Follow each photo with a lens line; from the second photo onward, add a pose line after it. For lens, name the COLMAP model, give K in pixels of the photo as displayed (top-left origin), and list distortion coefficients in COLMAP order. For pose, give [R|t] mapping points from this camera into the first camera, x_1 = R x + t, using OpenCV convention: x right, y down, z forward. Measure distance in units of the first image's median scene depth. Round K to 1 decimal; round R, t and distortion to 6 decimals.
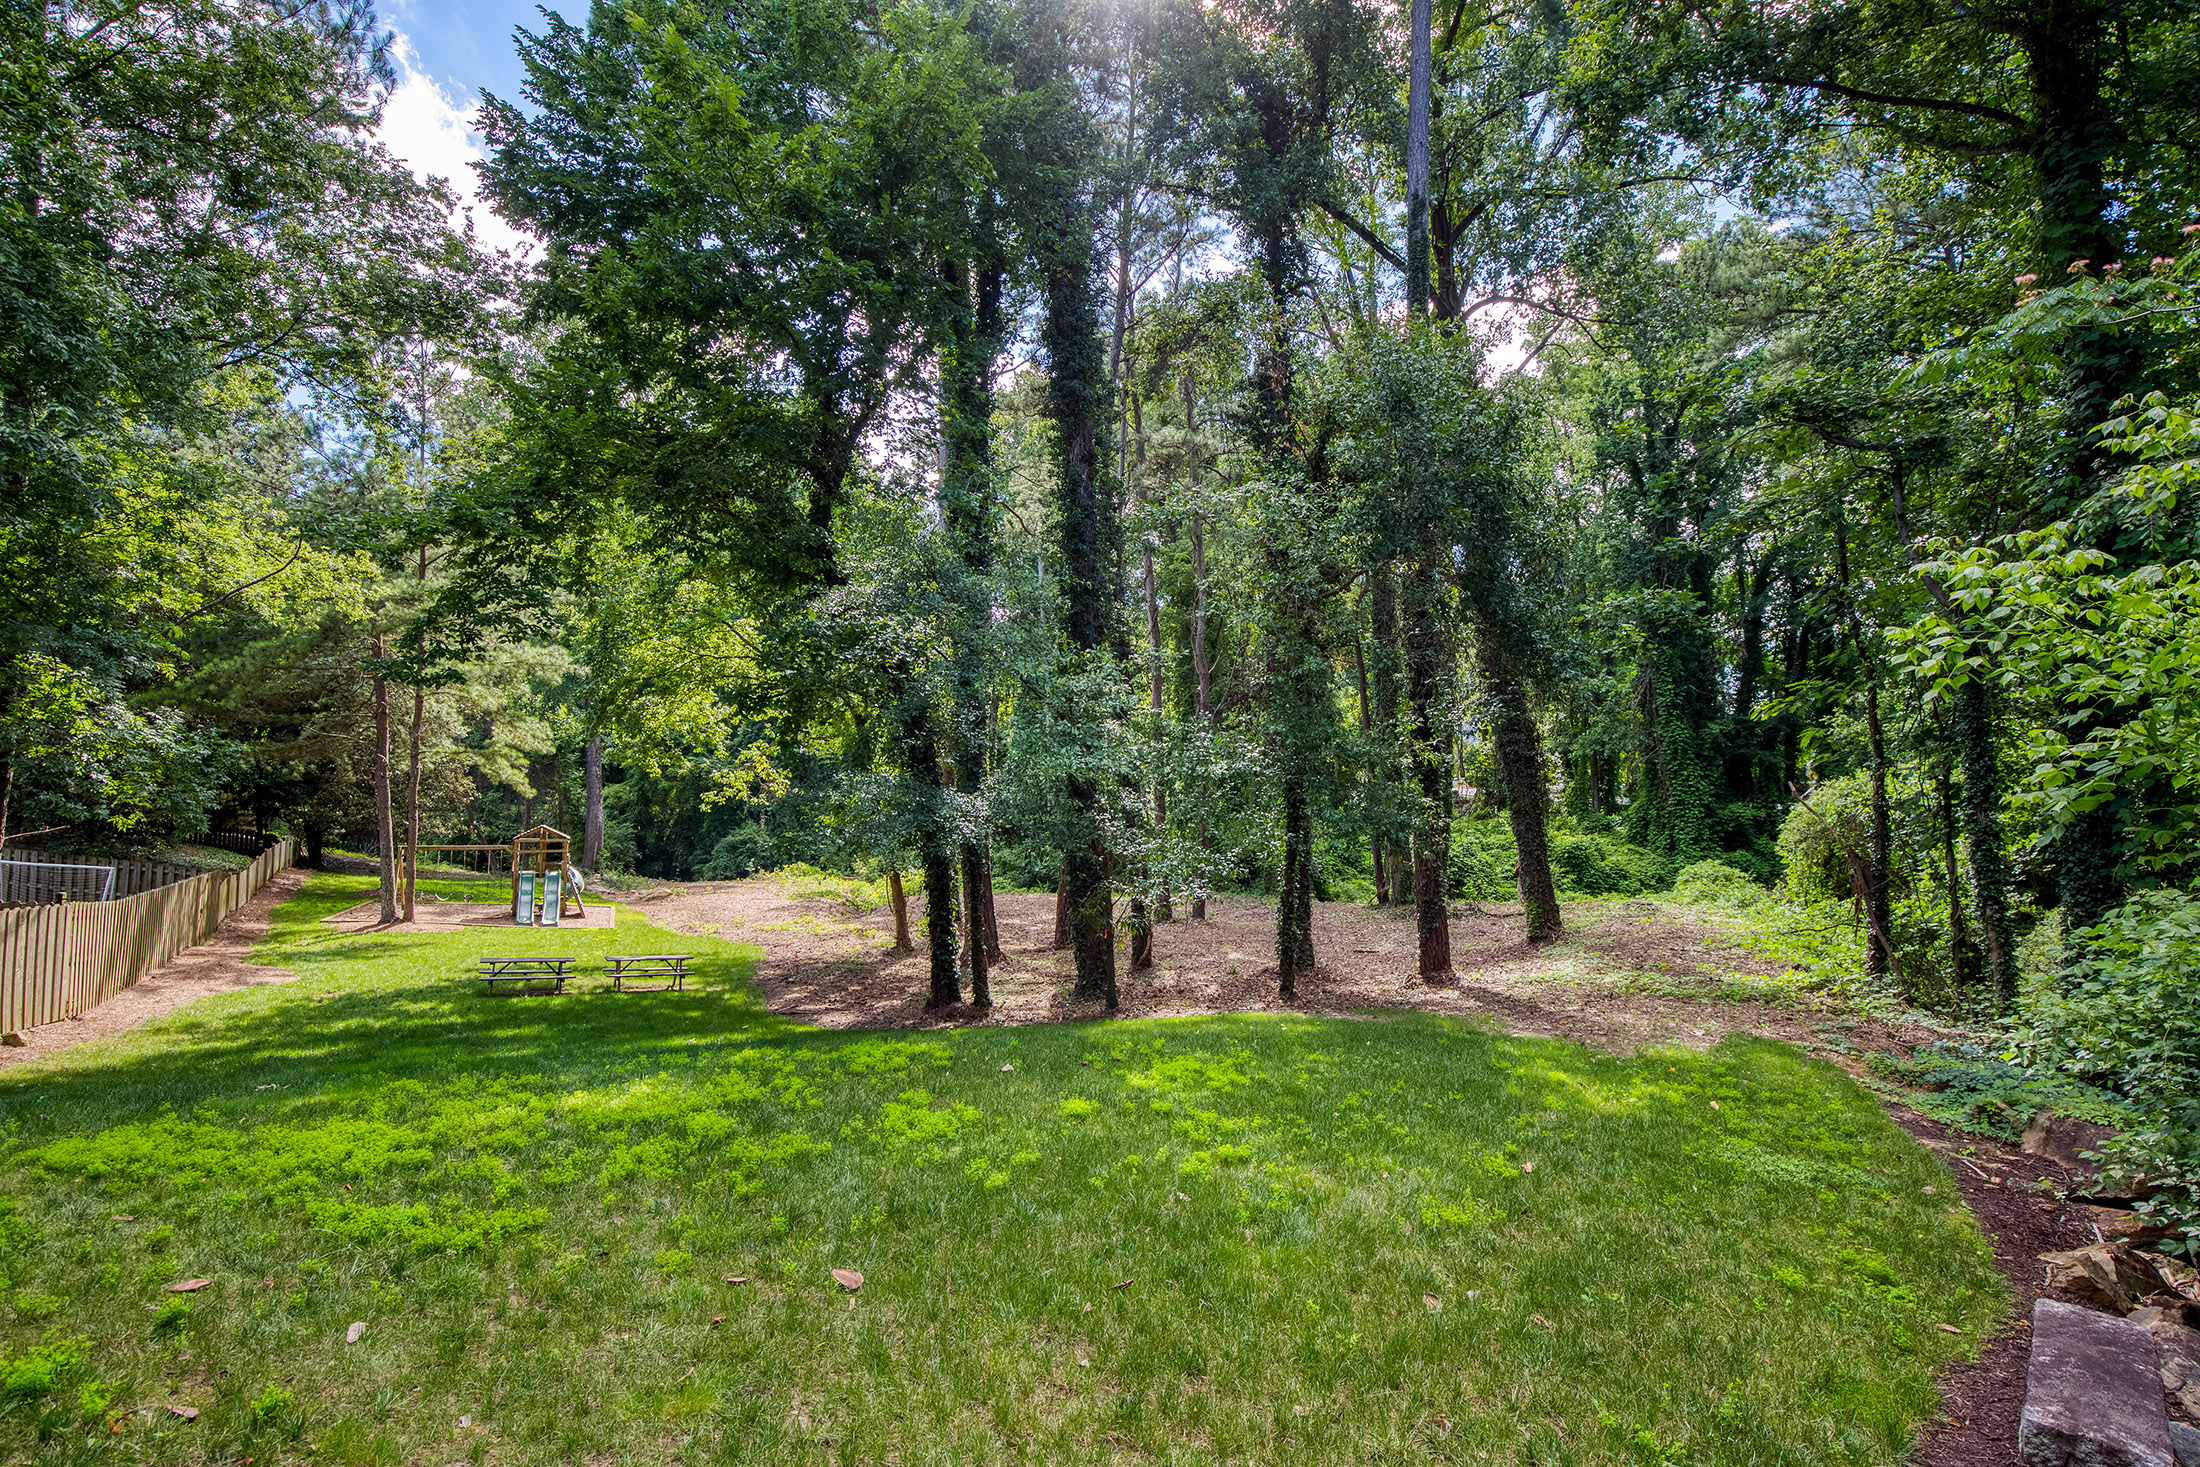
lens RADIAL K [[1028.8, 0, 1100.0], [0, 1028.8, 733.5], [0, 0, 1]] dist [-0.027984, -0.000363]
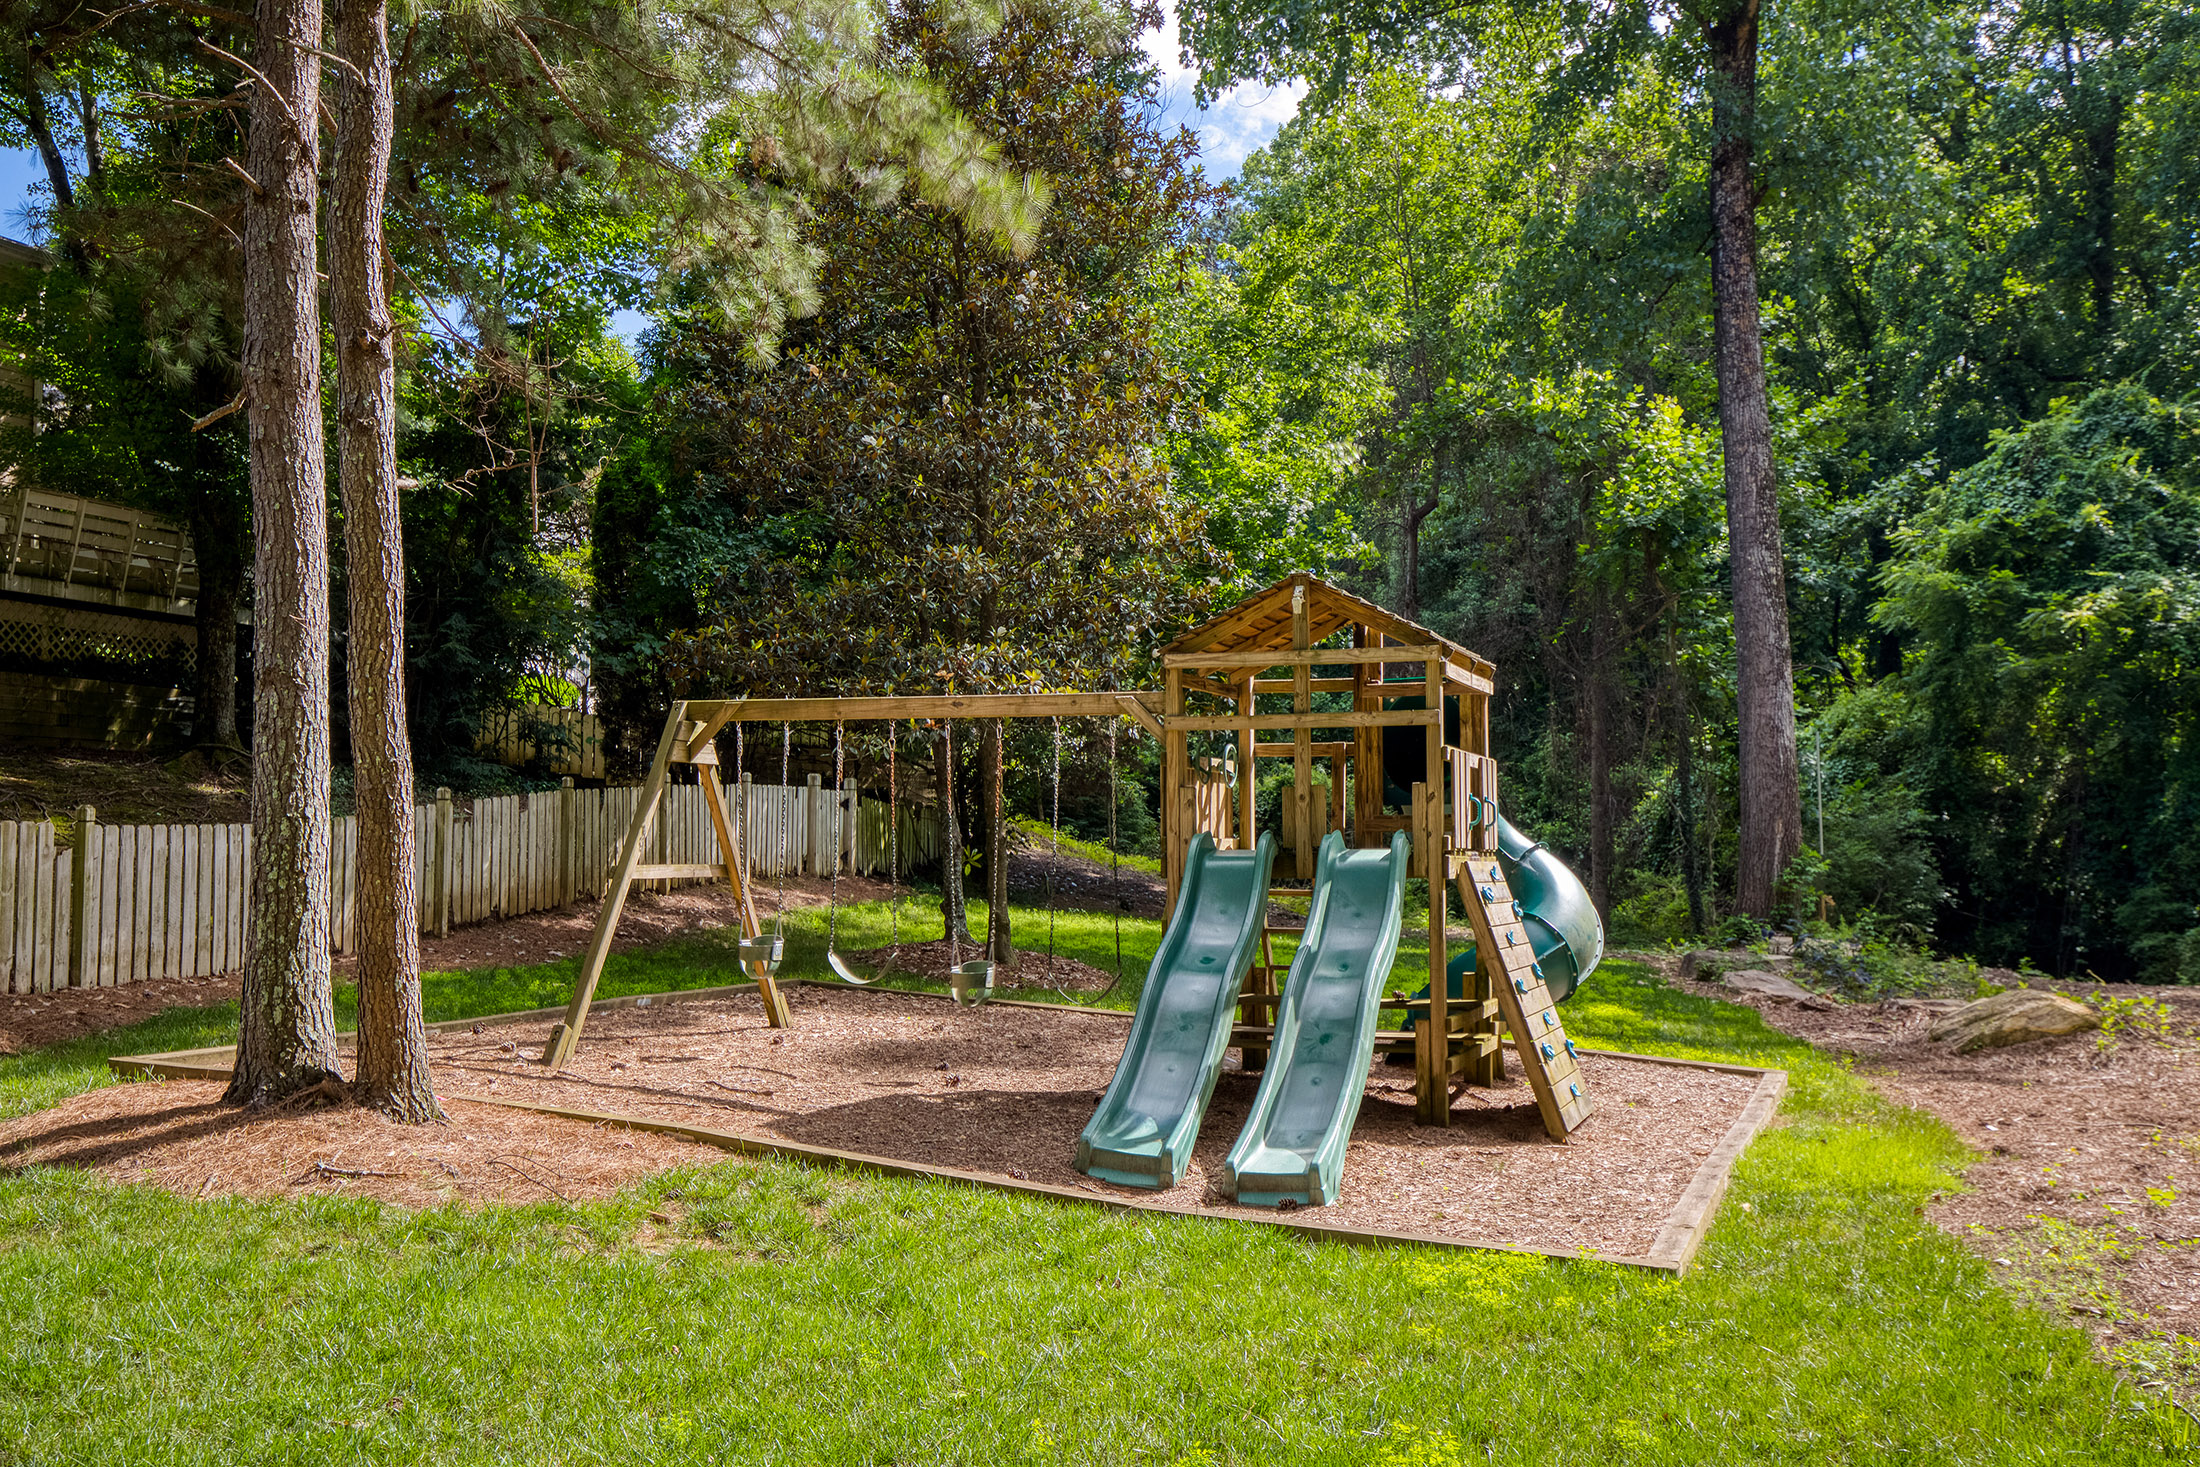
lens RADIAL K [[2069.4, 0, 1100.0], [0, 2069.4, 733.5], [0, 0, 1]] dist [0.016933, 0.012316]
pose [[0.684990, -0.041402, -0.727375, -0.397490], [0.052004, 0.998616, -0.007868, 0.145693], [0.726694, -0.032436, 0.686195, 0.912019]]
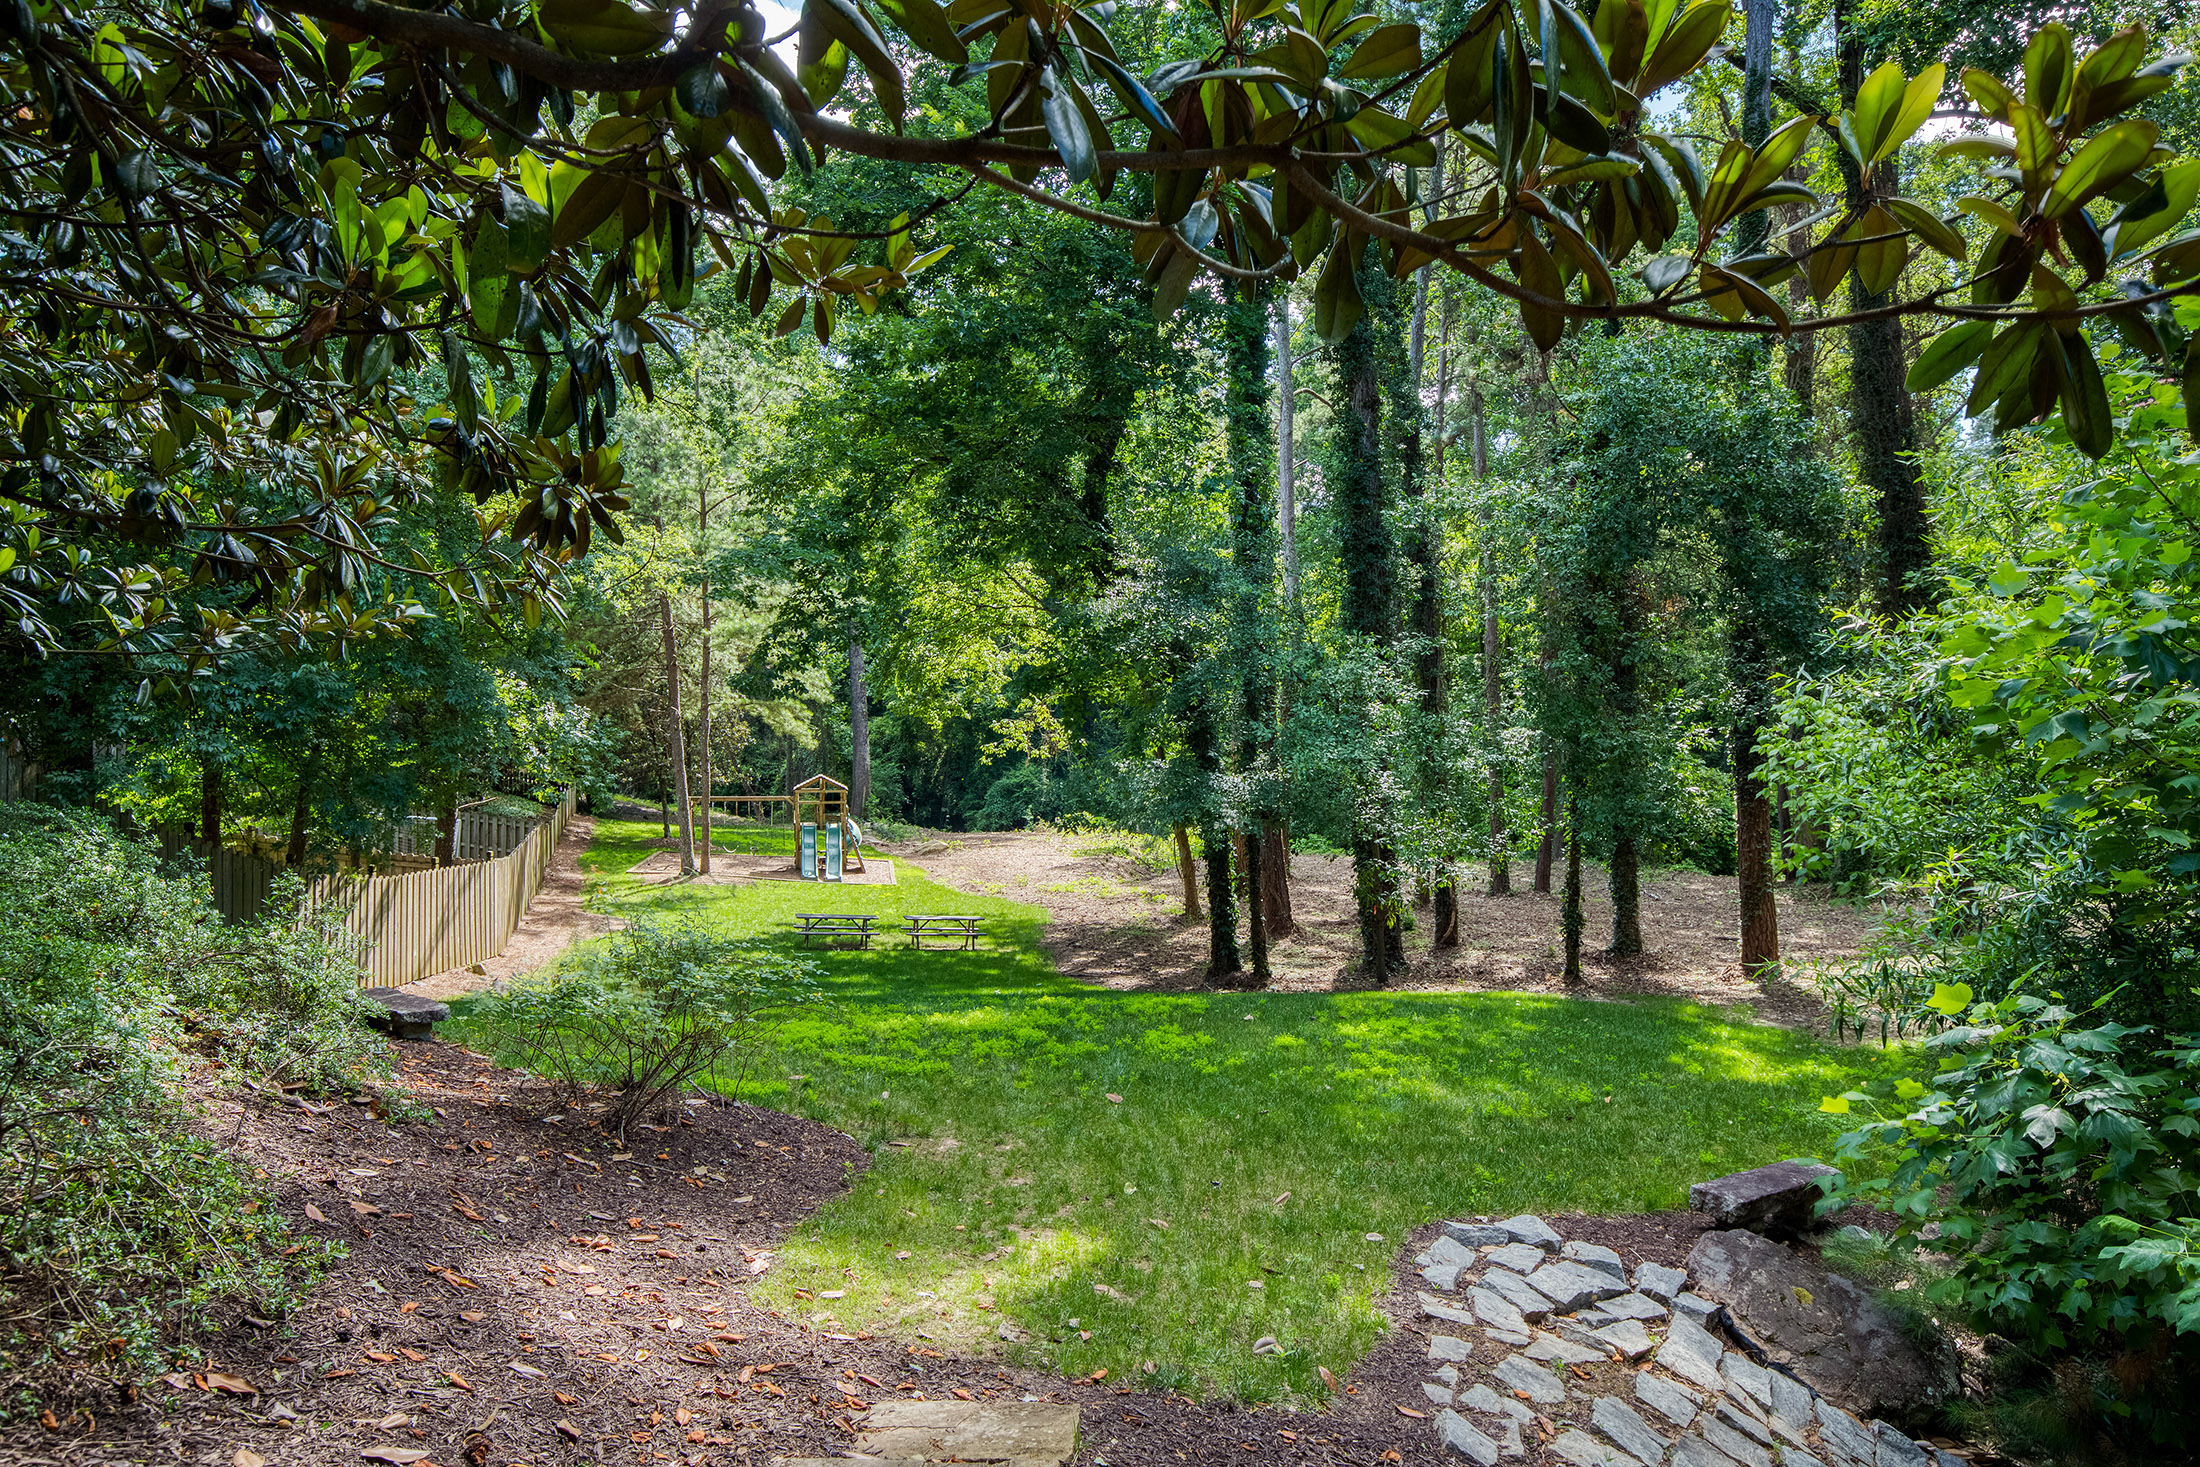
lens RADIAL K [[1384.9, 0, 1100.0], [0, 1384.9, 733.5], [0, 0, 1]] dist [0.003146, 0.000156]
pose [[0.963538, -0.000094, -0.267573, 0.060233], [0.020389, 0.997118, 0.073071, -0.046720], [0.266795, -0.075863, 0.960763, -0.206737]]
